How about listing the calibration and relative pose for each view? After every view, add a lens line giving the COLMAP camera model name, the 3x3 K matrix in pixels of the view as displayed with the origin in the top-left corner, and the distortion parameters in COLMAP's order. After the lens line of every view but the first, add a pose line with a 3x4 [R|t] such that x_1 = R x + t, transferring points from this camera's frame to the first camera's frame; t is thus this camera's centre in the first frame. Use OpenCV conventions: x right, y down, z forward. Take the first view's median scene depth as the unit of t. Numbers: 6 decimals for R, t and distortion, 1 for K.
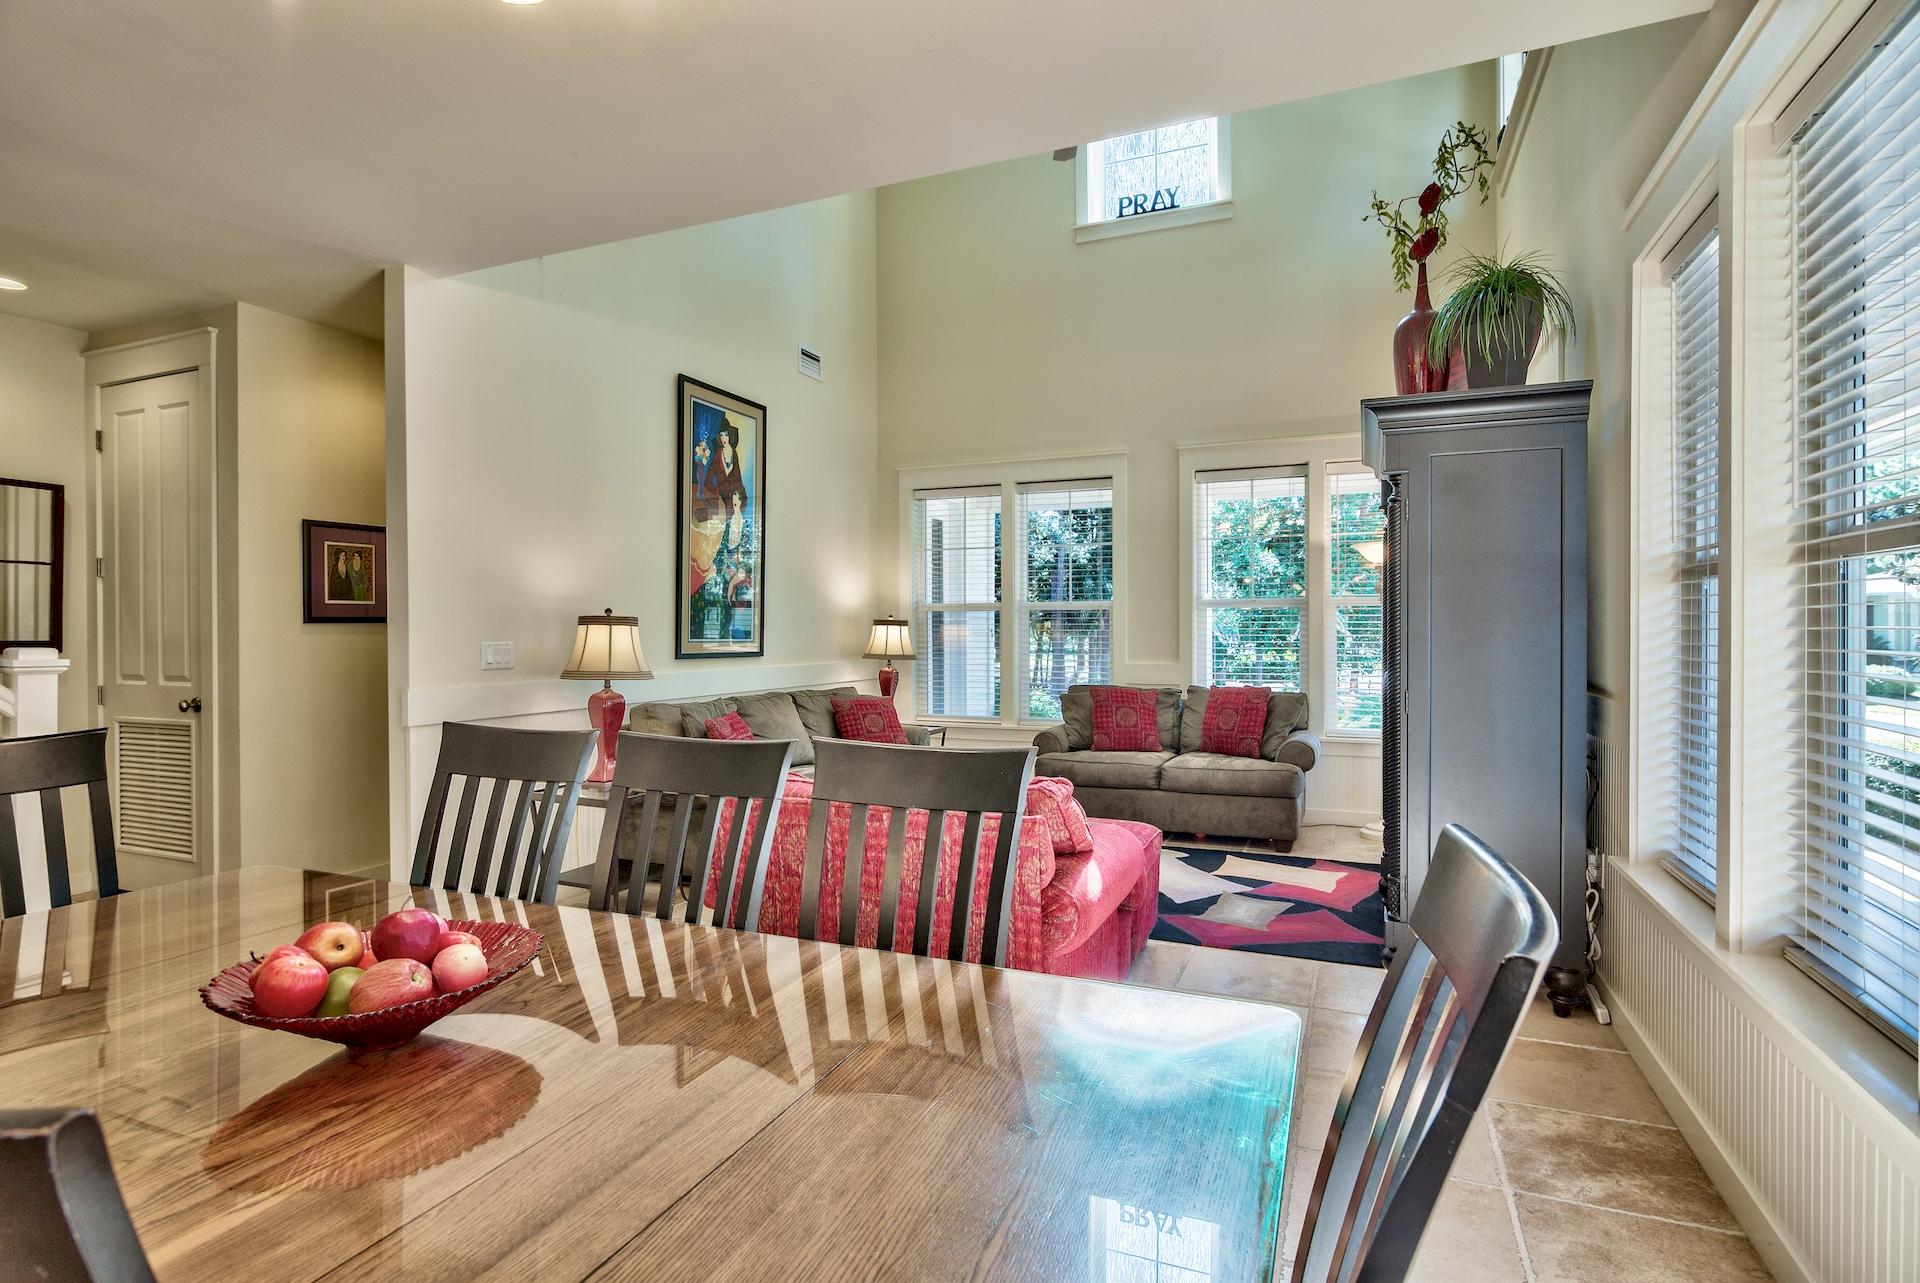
lens RADIAL K [[943.4, 0, 971.8], [0, 943.4, 631.9], [0, 0, 1]] dist [-0.002455, -0.001299]
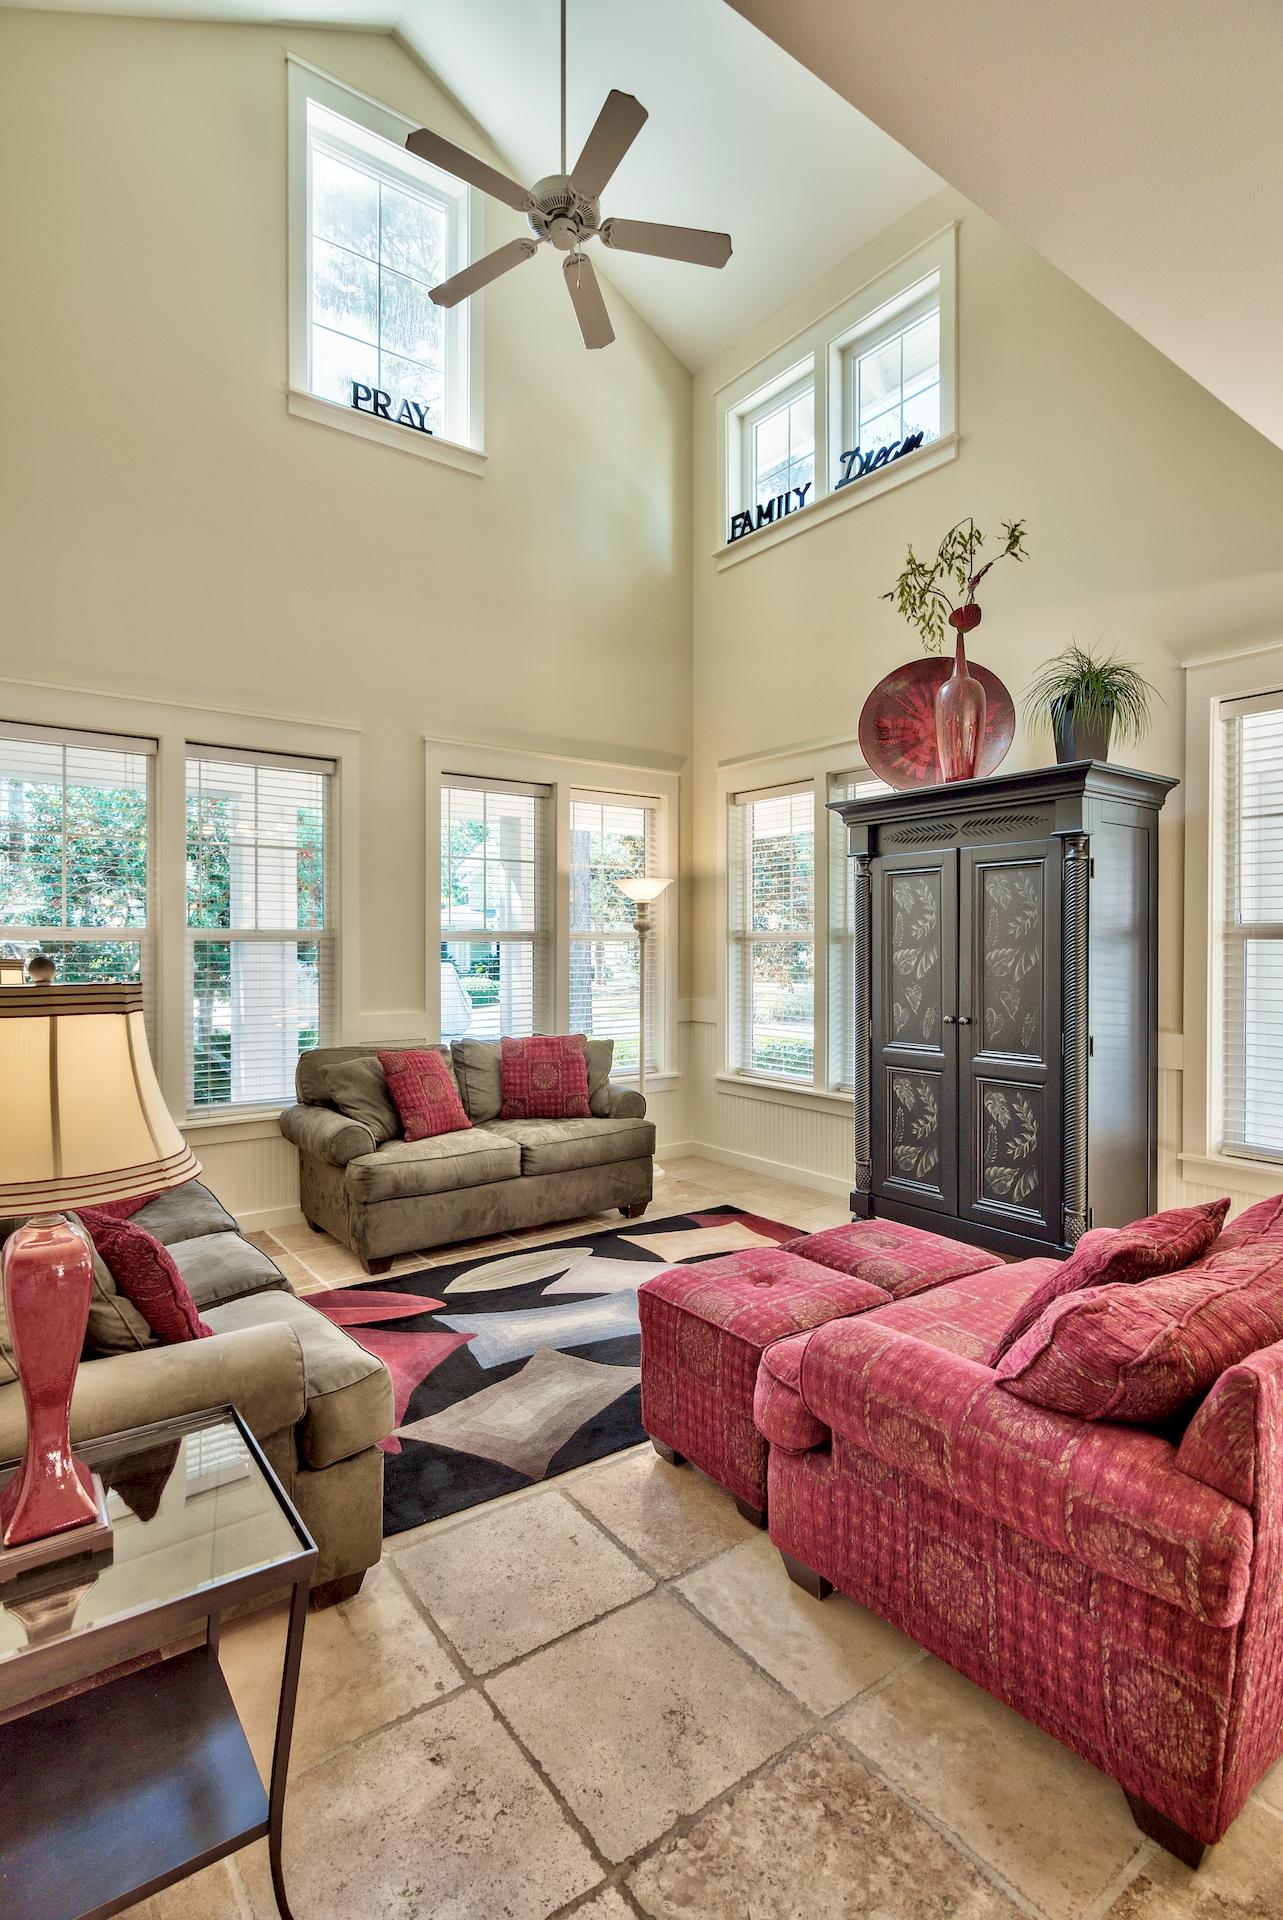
lens RADIAL K [[943.4, 0, 637.7], [0, 943.4, 954.3], [0, 0, 1]] dist [-0.002455, -0.001299]
pose [[0.517832, 0.000595, 0.855482, -0.422300], [-0.002412, 0.999997, 0.000764, -0.017837], [-0.855479, -0.002459, 0.517831, 0.508956]]
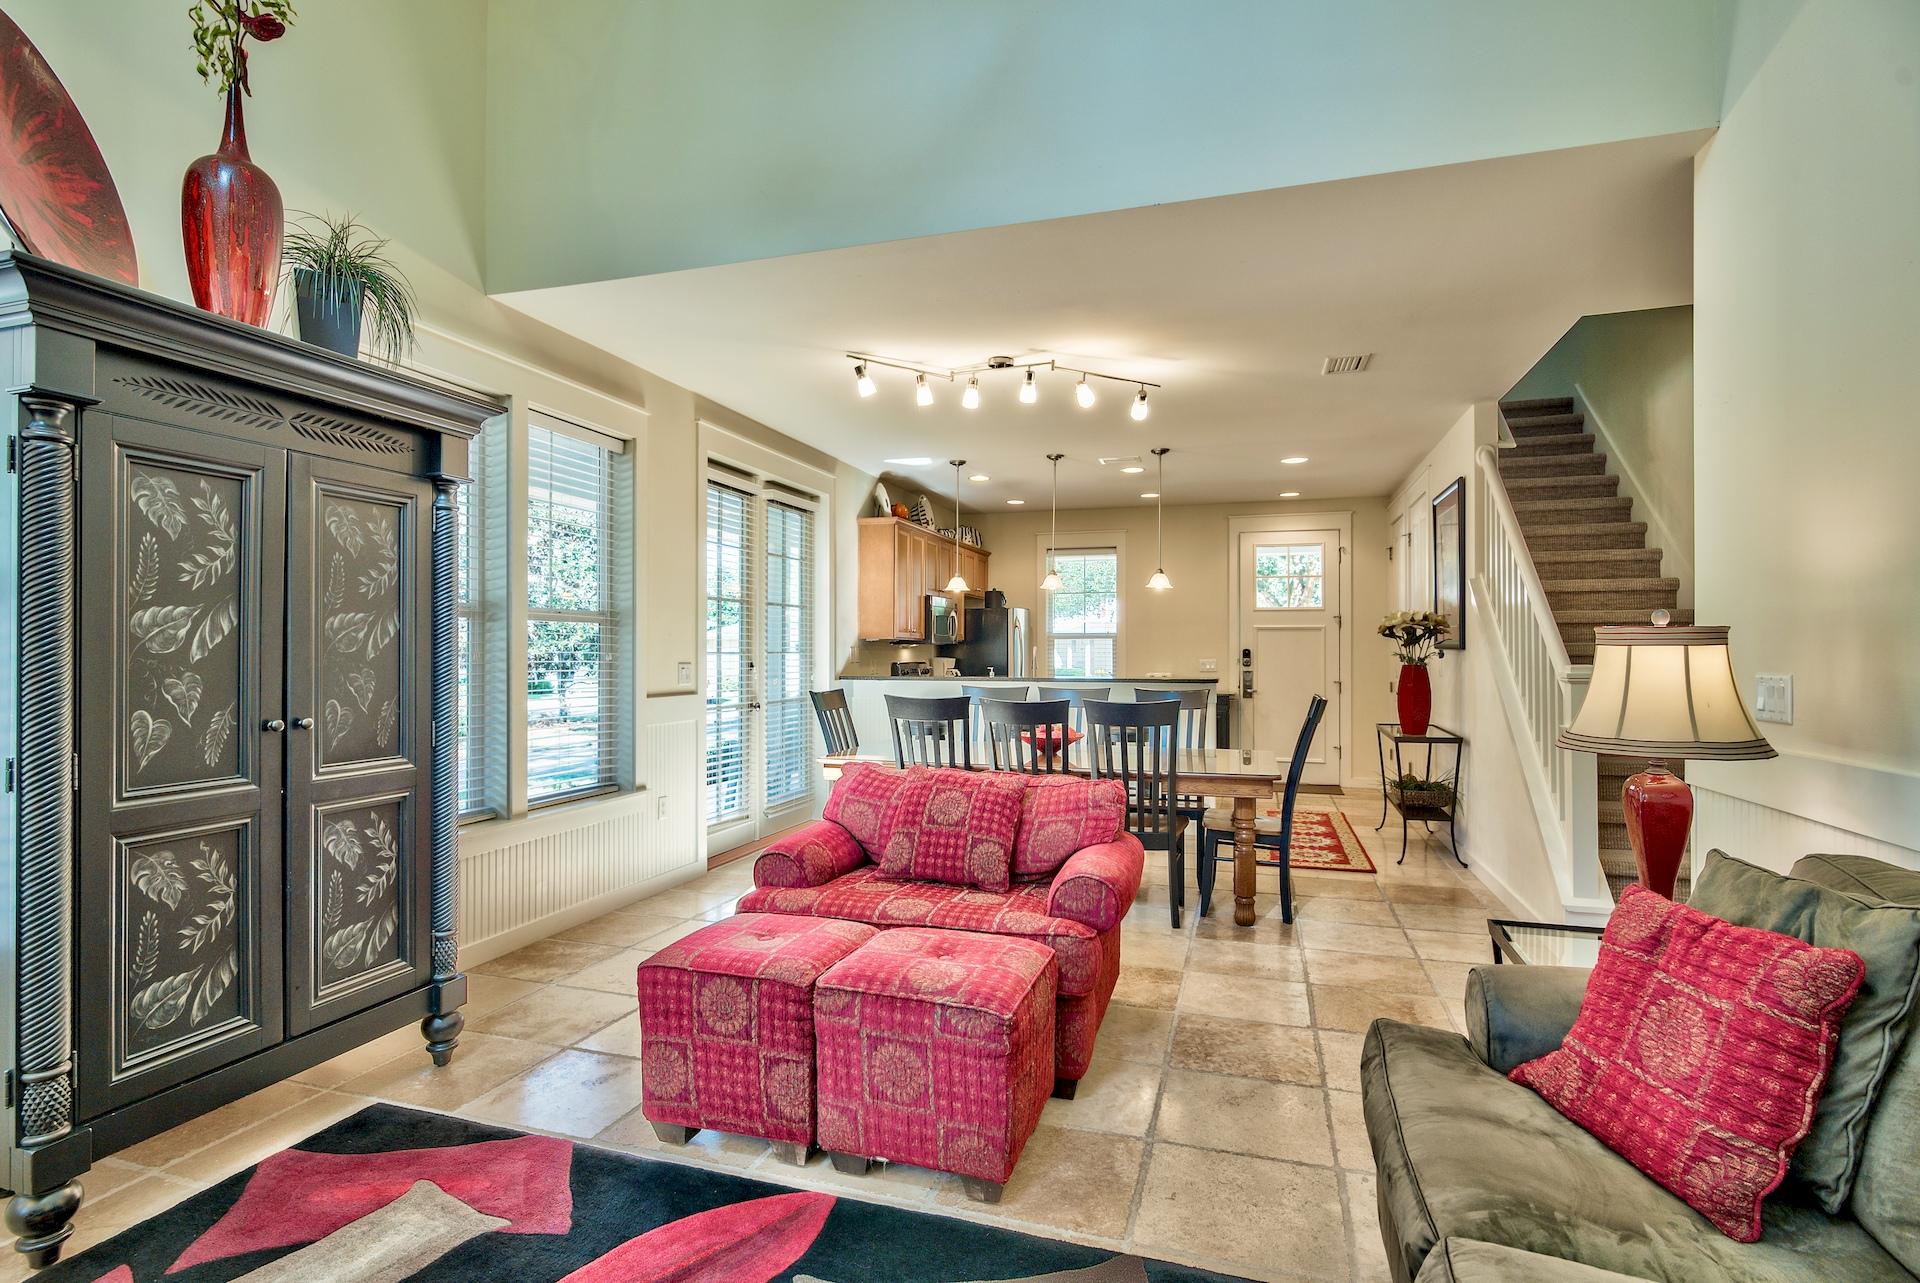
lens RADIAL K [[943.4, 0, 943.5], [0, 943.4, 645.8], [0, 0, 1]] dist [-0.002455, -0.001299]
pose [[-0.996827, 0.001363, -0.079585, 0.022753], [0.001807, 0.999983, -0.005503, -0.002945], [0.079576, -0.005629, -0.996813, 1.116185]]
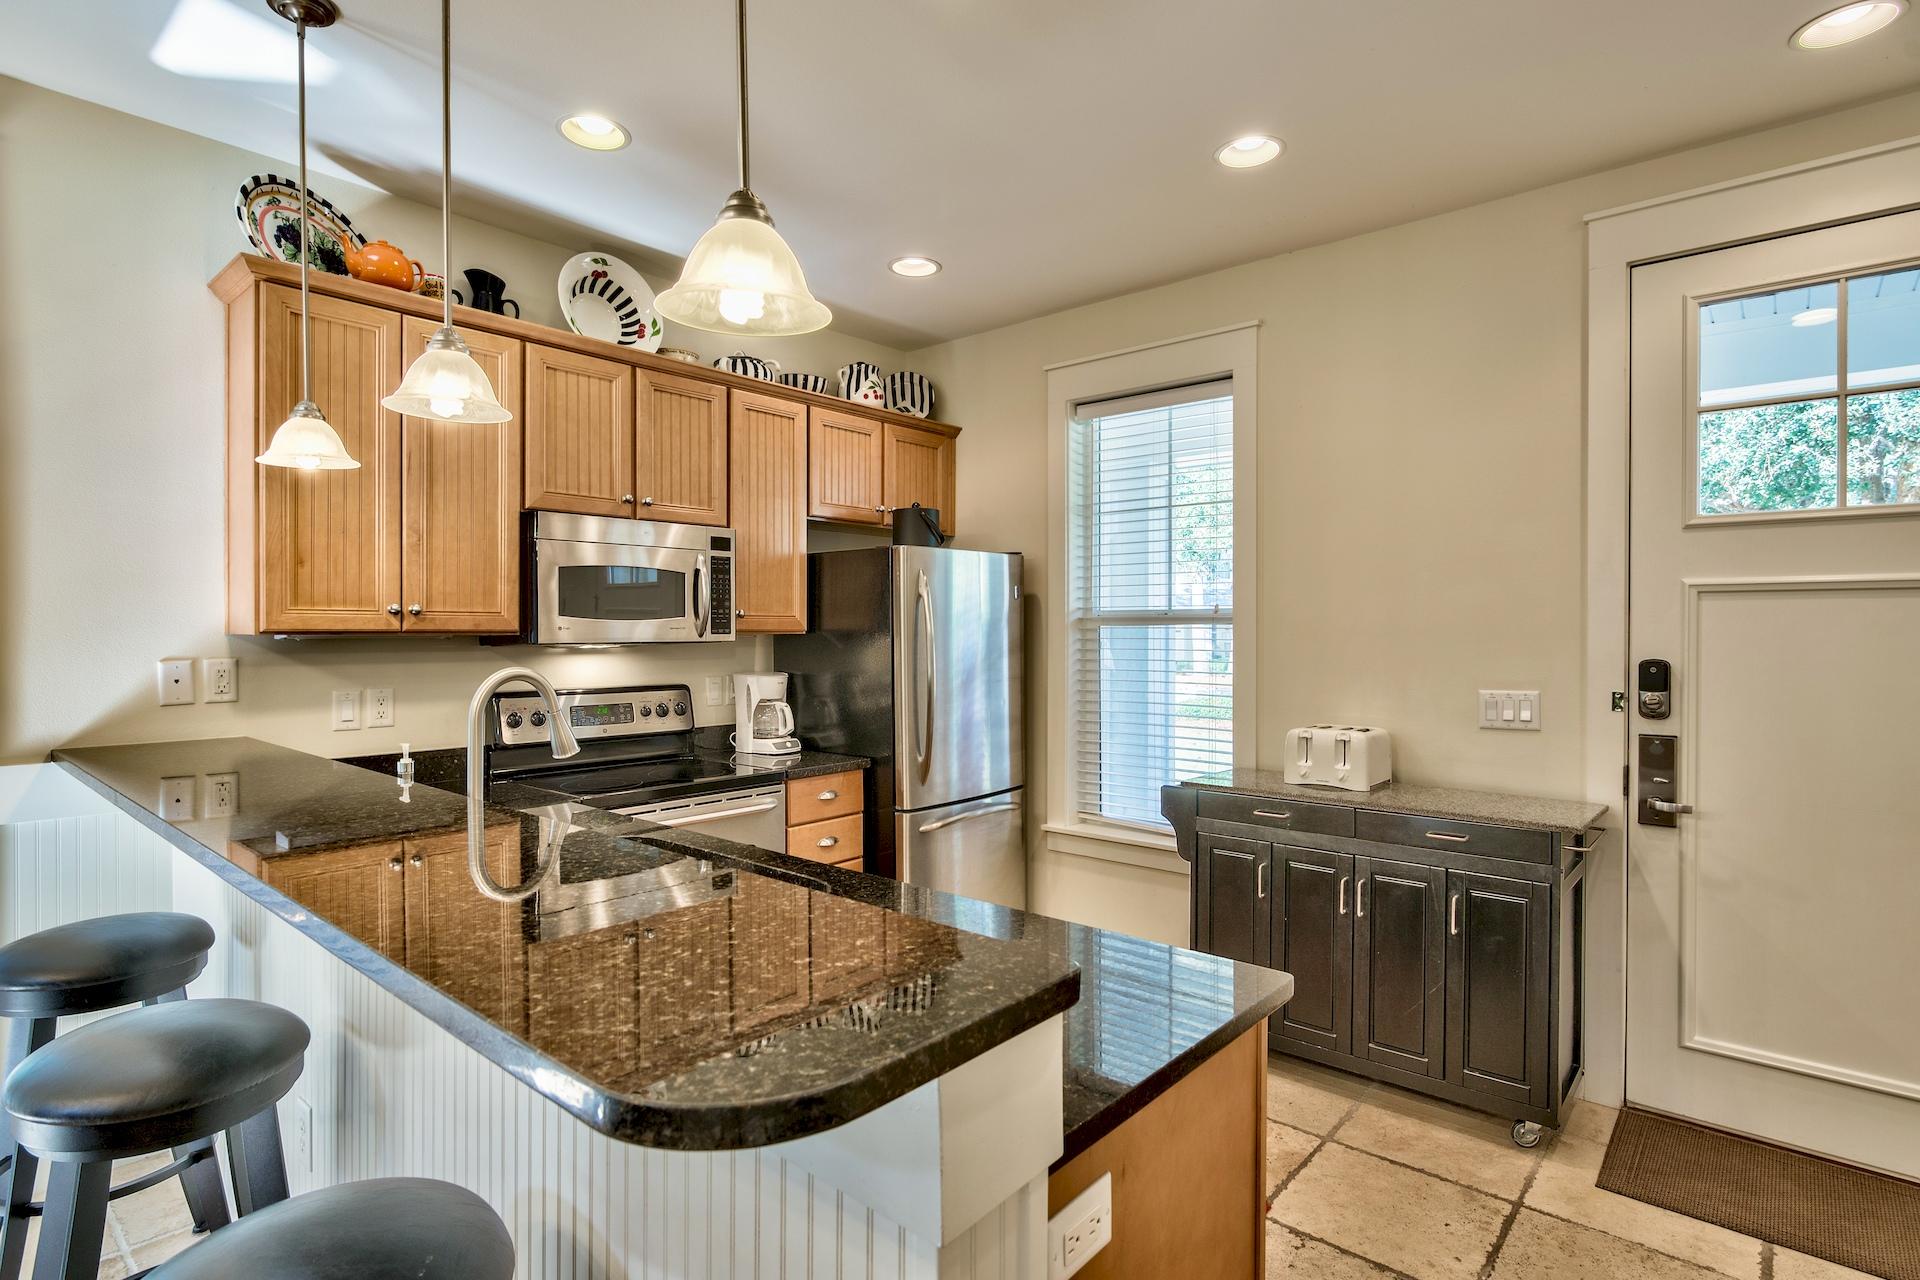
lens RADIAL K [[943.4, 0, 947.1], [0, 943.4, 629.7], [0, 0, 1]] dist [-0.002455, -0.001299]
pose [[-0.943046, 0.003895, 0.332640, -0.454390], [0.003593, 0.999992, -0.001522, -0.020650], [-0.332644, -0.000240, -0.943053, 0.085834]]
